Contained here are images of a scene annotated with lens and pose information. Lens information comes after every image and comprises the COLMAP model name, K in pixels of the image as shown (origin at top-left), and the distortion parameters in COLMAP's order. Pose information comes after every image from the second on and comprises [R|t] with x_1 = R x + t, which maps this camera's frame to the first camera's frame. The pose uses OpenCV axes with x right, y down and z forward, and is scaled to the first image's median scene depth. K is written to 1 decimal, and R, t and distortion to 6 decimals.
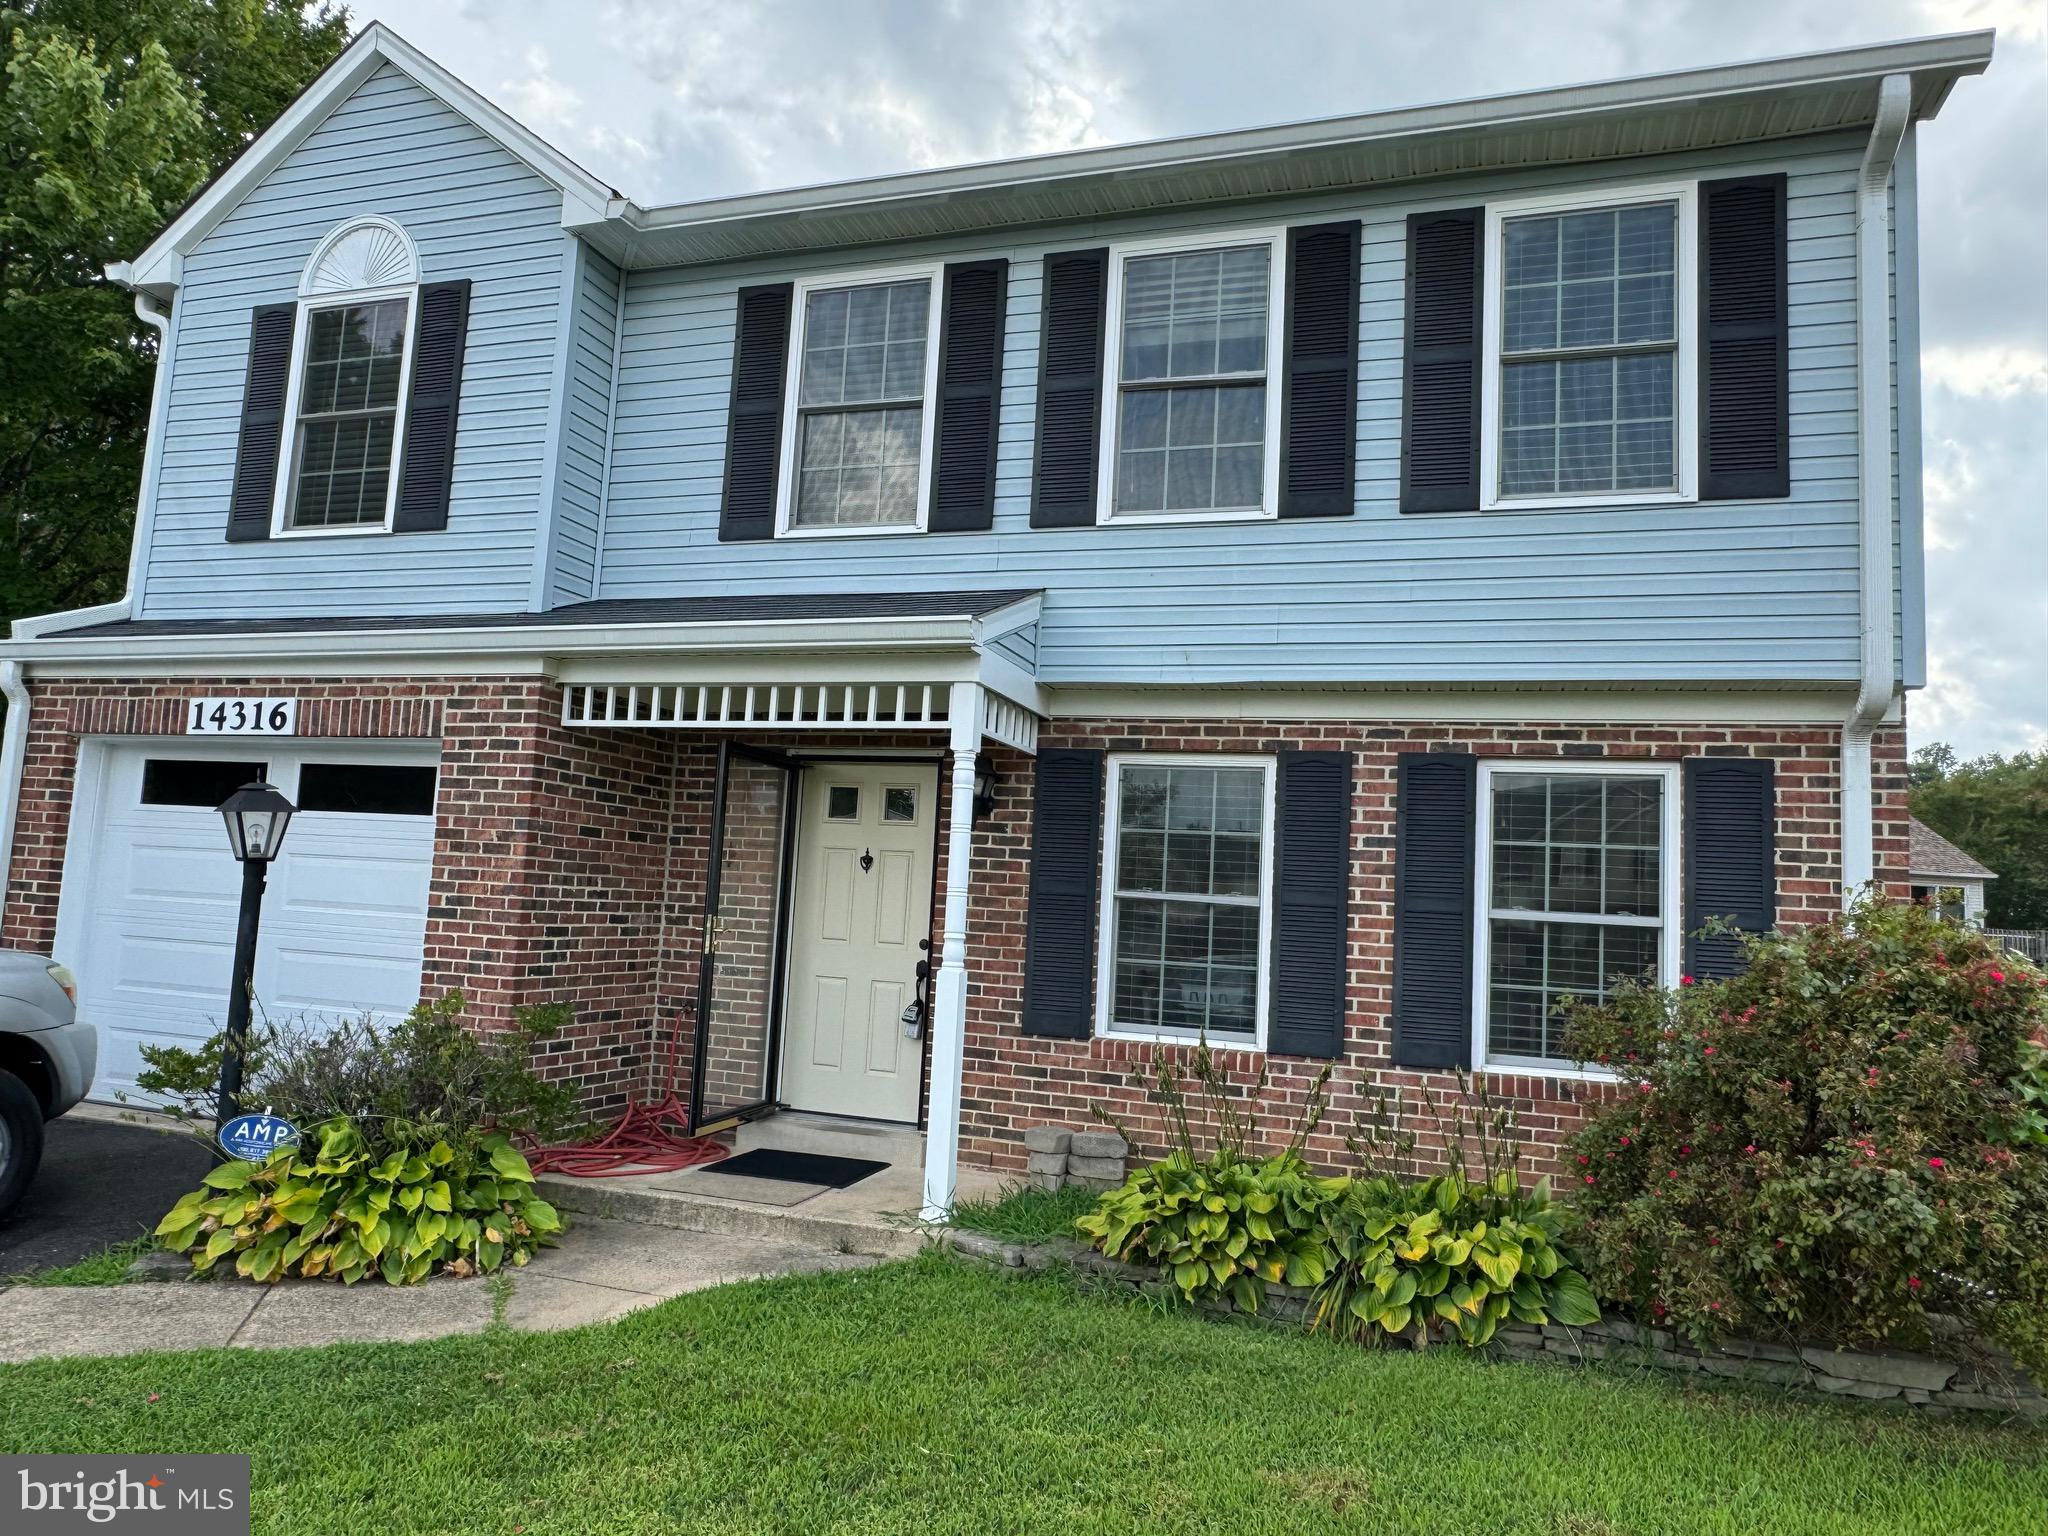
lens RADIAL K [[1319.2, 0, 1026.0], [0, 1319.2, 764.0], [0, 0, 1]] dist [-0.005023, 0.003983]
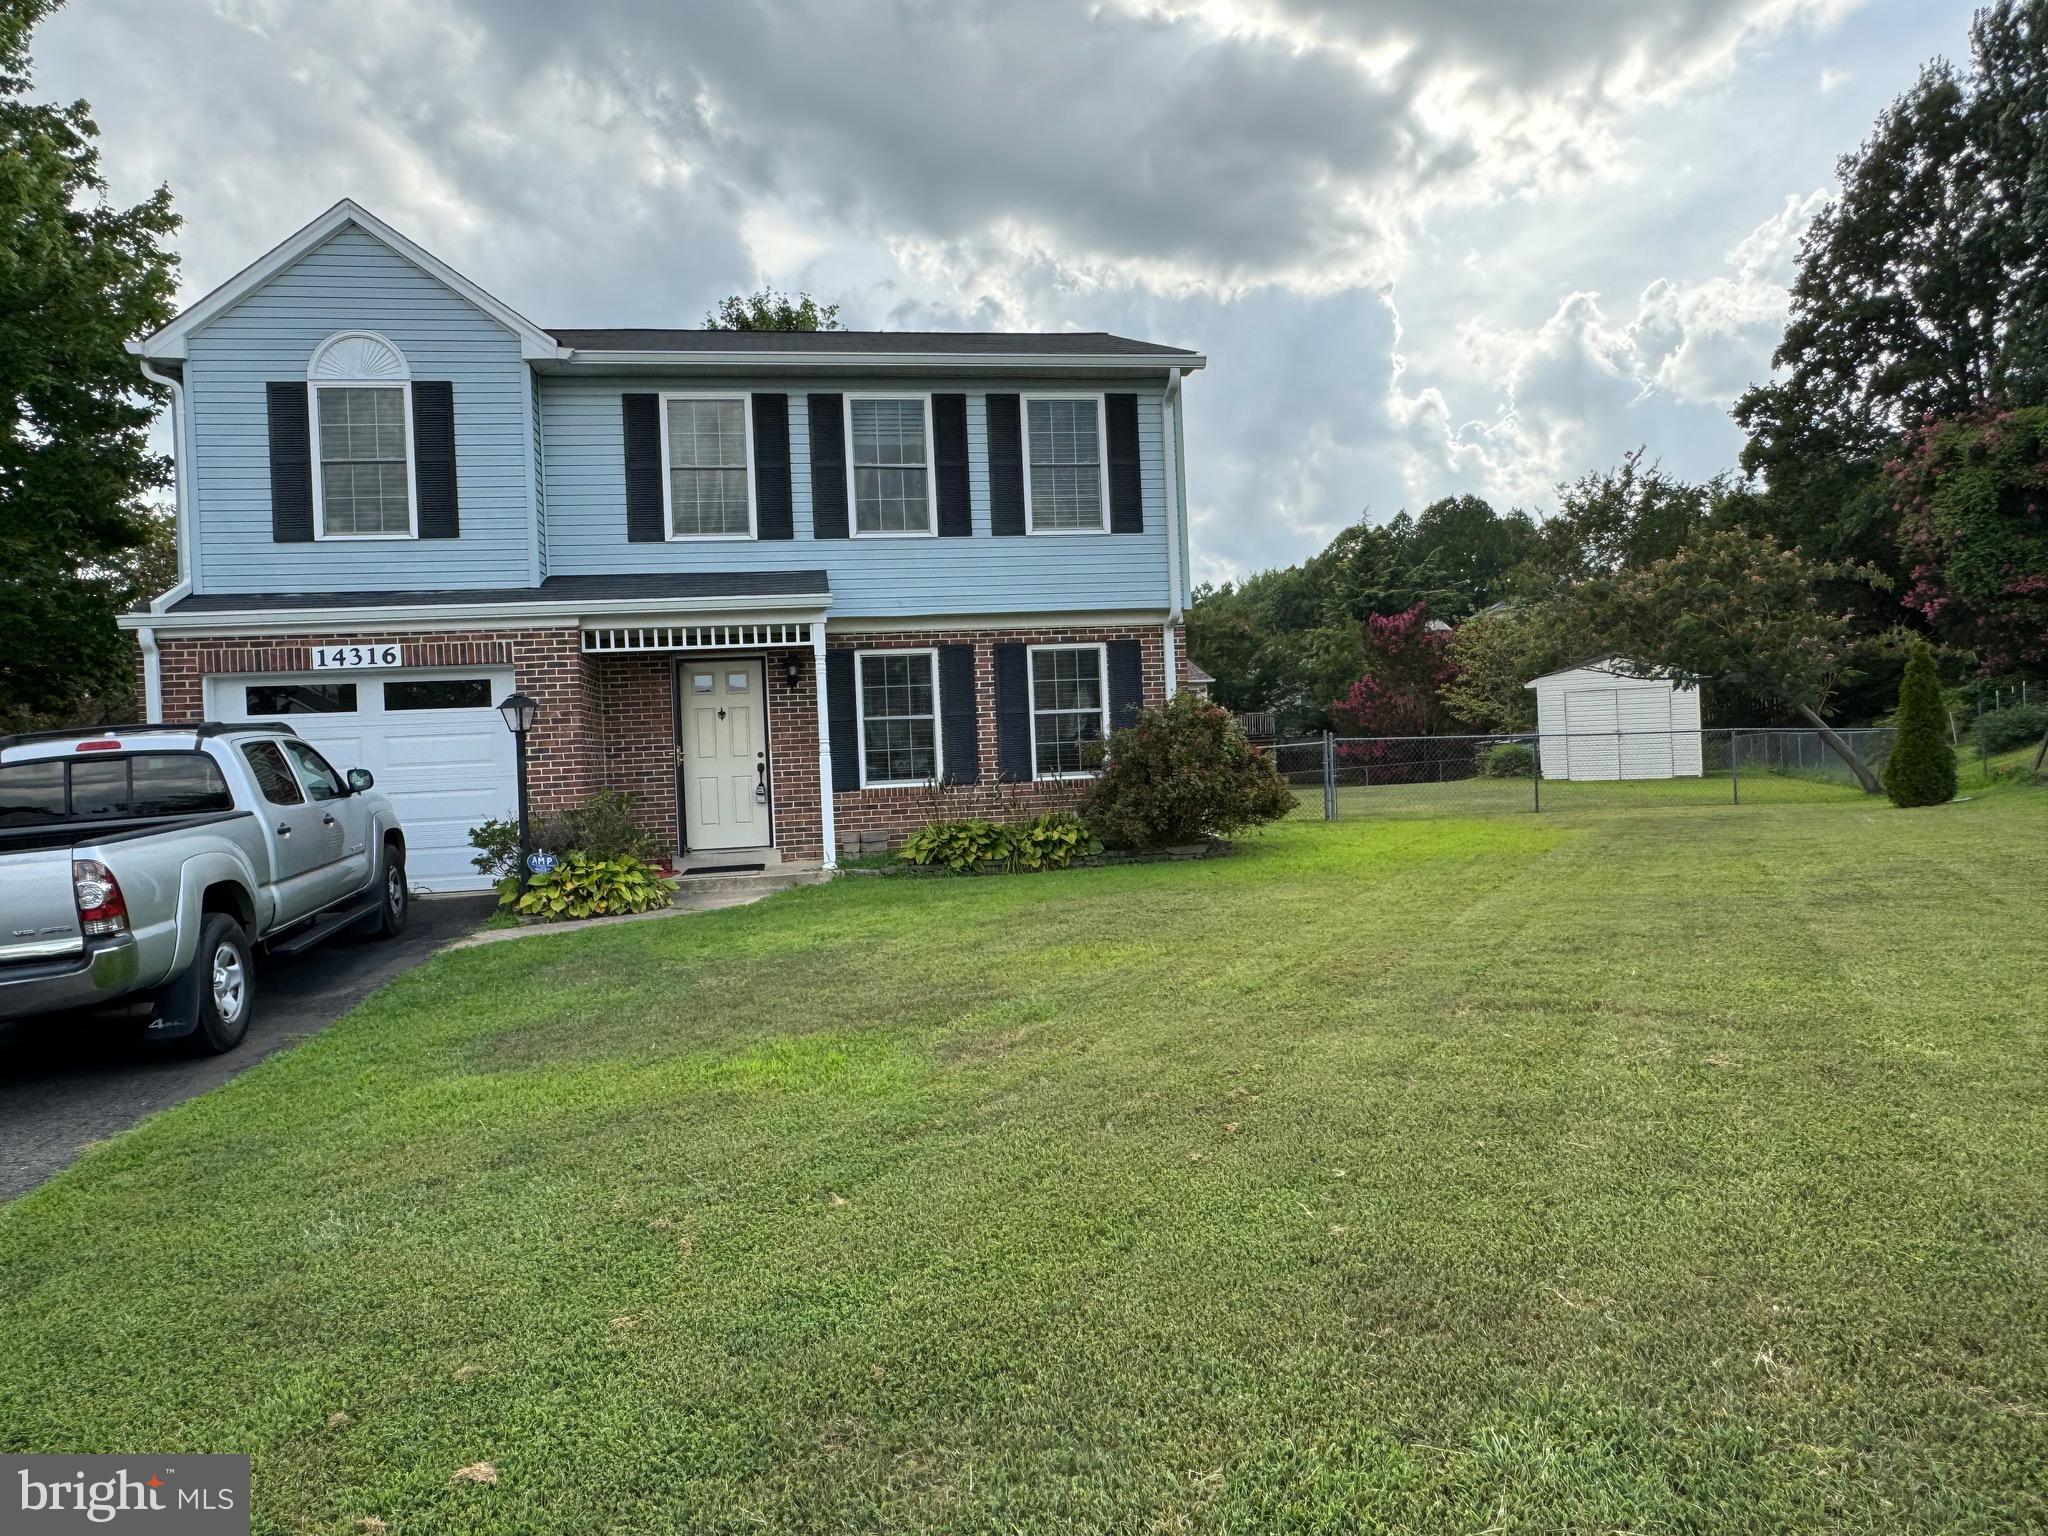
lens RADIAL K [[1319.2, 0, 1023.2], [0, 1319.2, 766.3], [0, 0, 1]] dist [-0.005023, 0.003983]
pose [[0.879237, -0.098474, 0.466095, -0.711706], [0.043005, 0.990814, 0.128210, -0.084338], [-0.474439, -0.092682, 0.875396, -0.959527]]
